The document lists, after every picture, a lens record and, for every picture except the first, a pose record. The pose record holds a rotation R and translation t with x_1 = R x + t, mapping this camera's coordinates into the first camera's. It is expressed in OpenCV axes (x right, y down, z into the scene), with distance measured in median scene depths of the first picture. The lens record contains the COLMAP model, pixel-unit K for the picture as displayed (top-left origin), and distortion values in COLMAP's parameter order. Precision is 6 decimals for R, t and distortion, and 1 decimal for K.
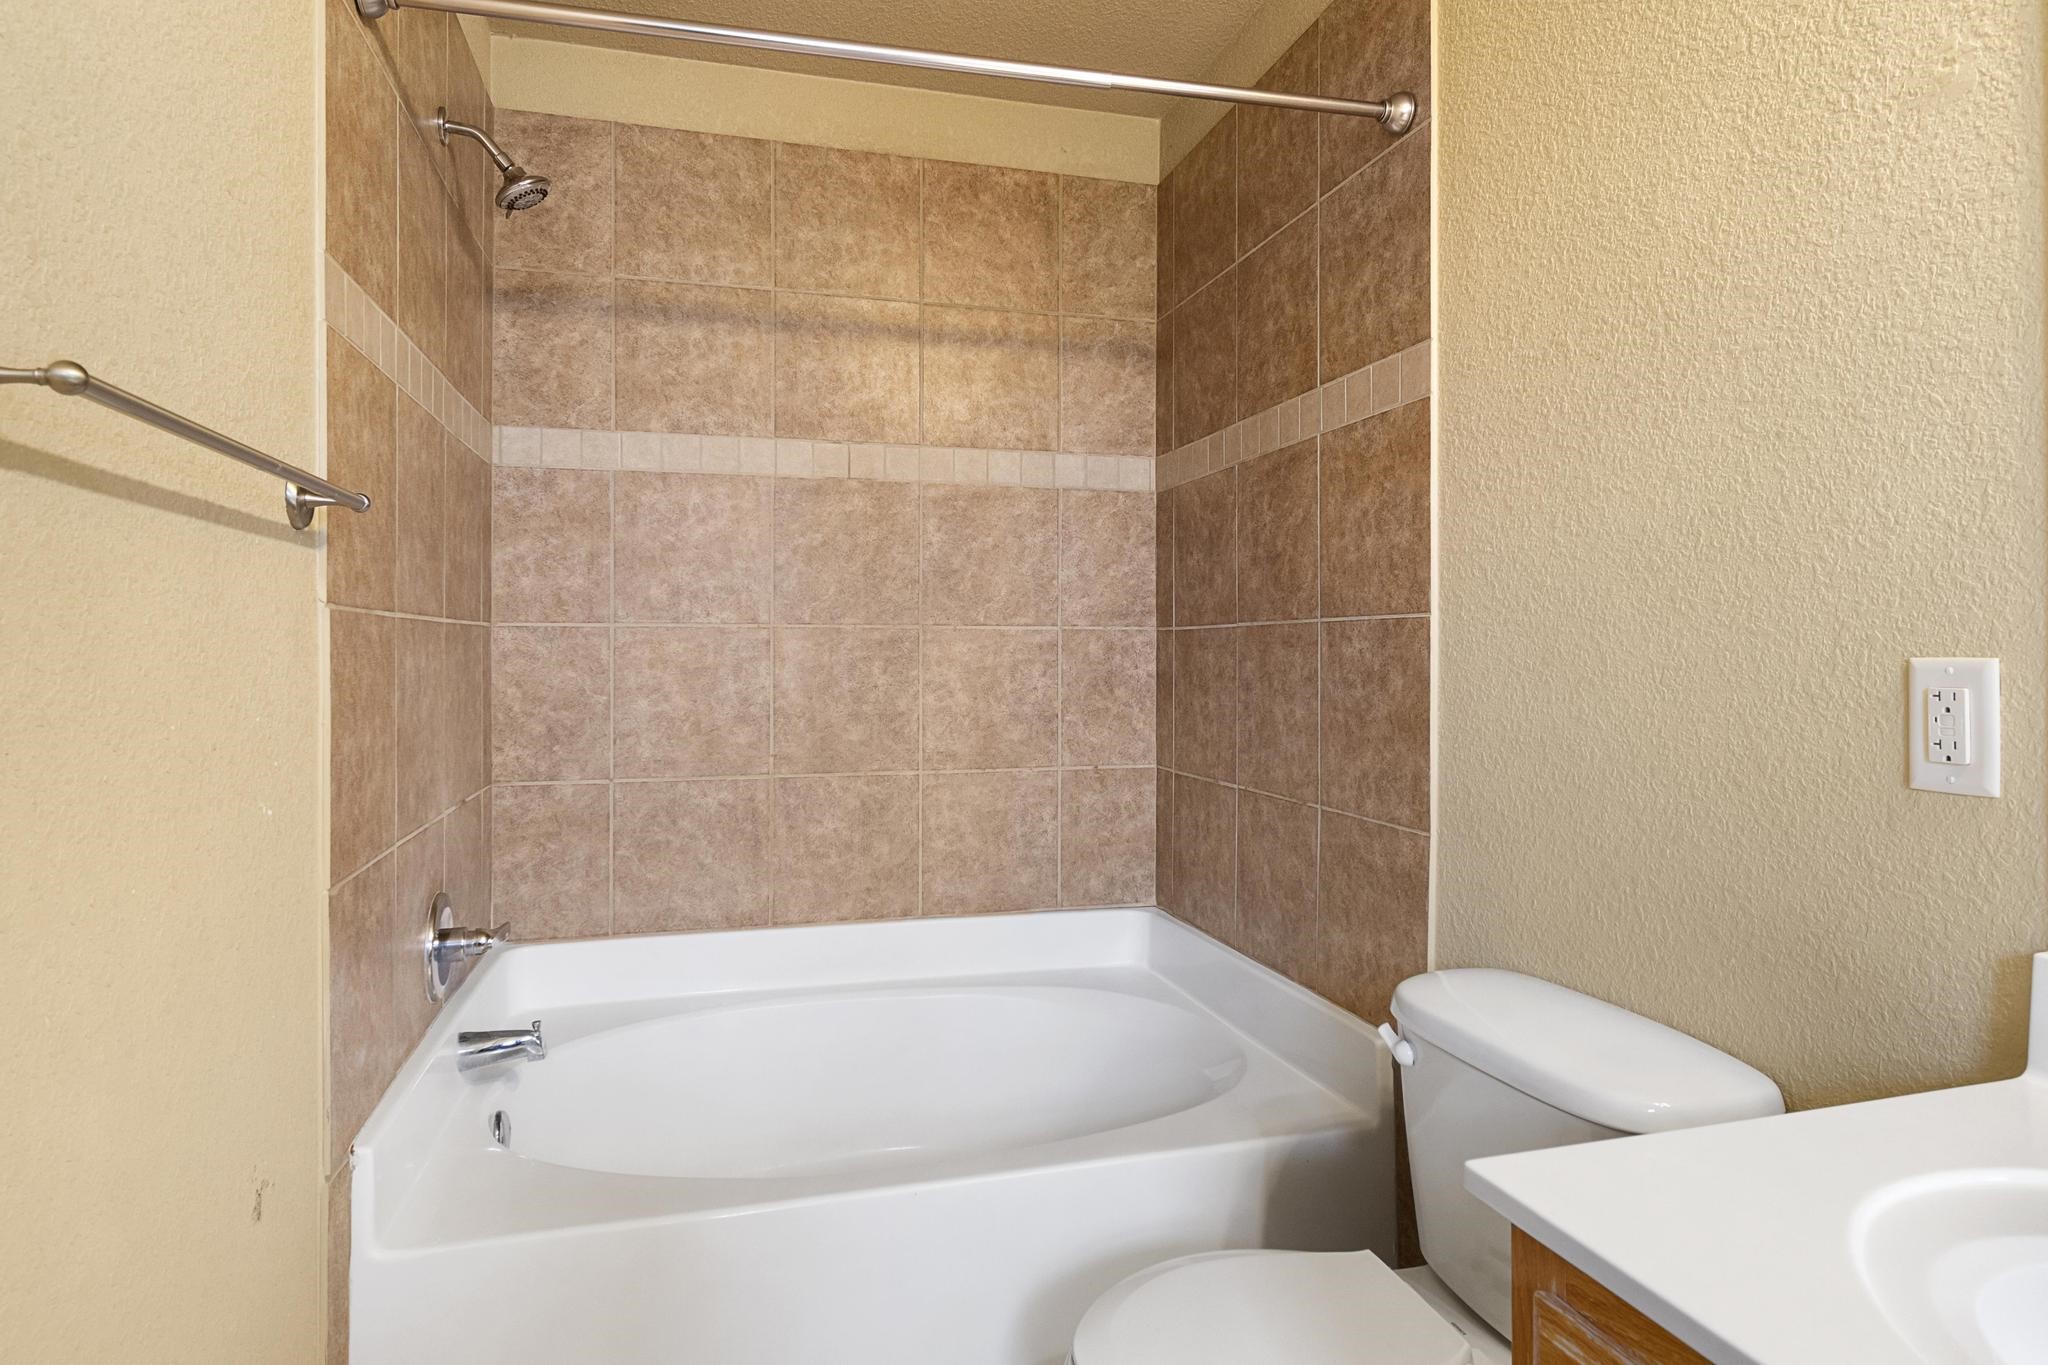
lens RADIAL K [[1160.9, 0, 1025.5], [0, 1160.9, 669.1], [0, 0, 1]] dist [-0.001212, -0.000716]
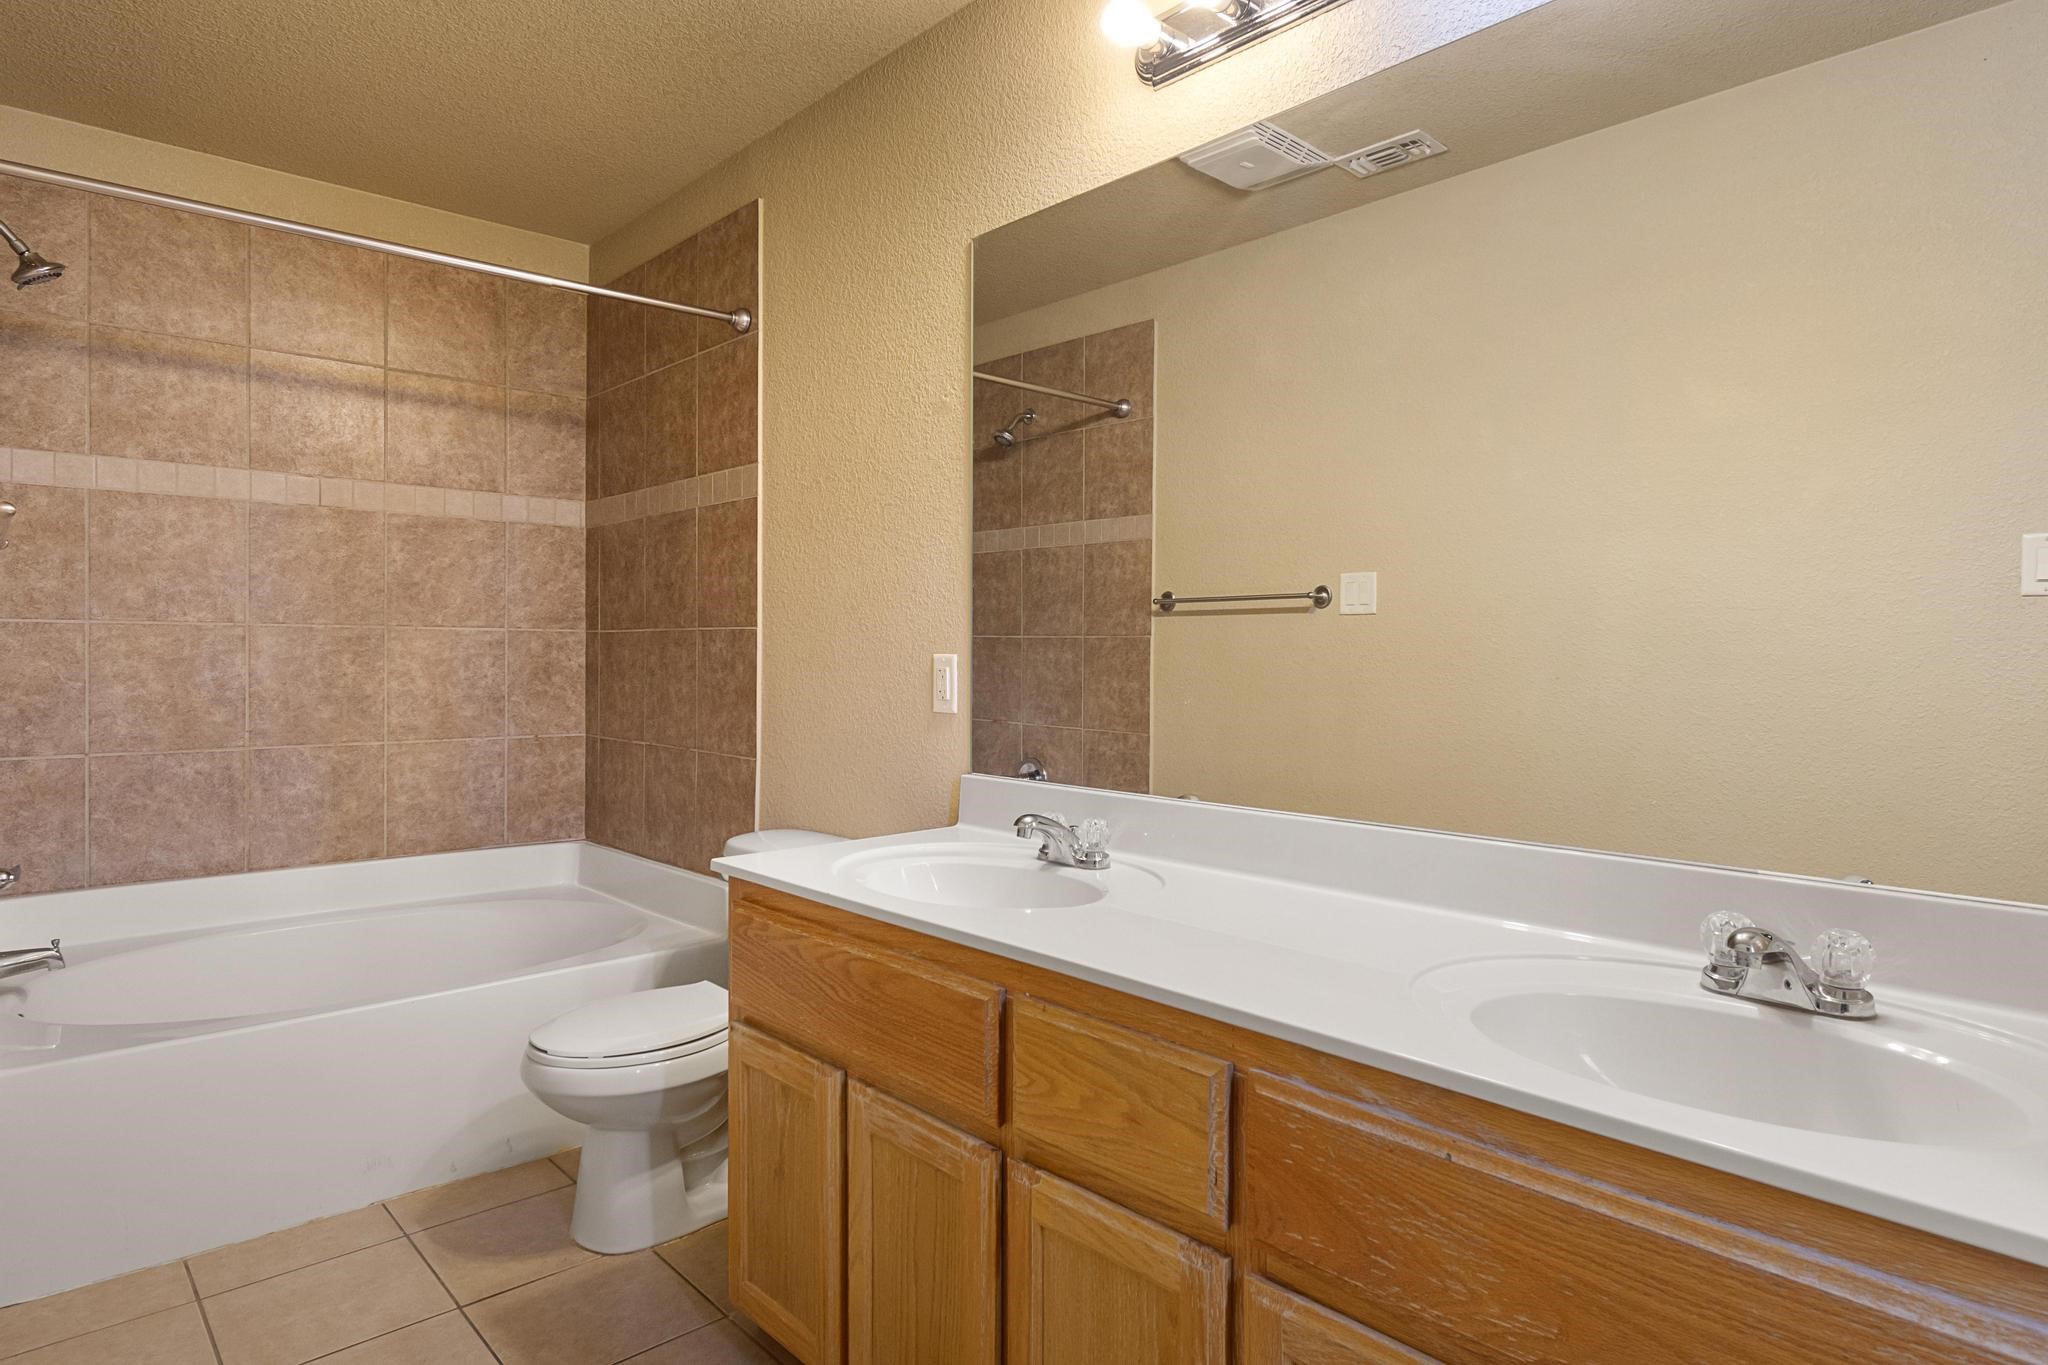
lens RADIAL K [[1160.9, 0, 1034.4], [0, 1160.9, 666.3], [0, 0, 1]] dist [-0.001212, -0.000716]
pose [[0.889765, 0.001072, 0.456417, -0.040435], [-0.001233, 0.999999, 0.000054, 0.005448], [-0.456417, -0.000611, 0.889766, -0.460522]]
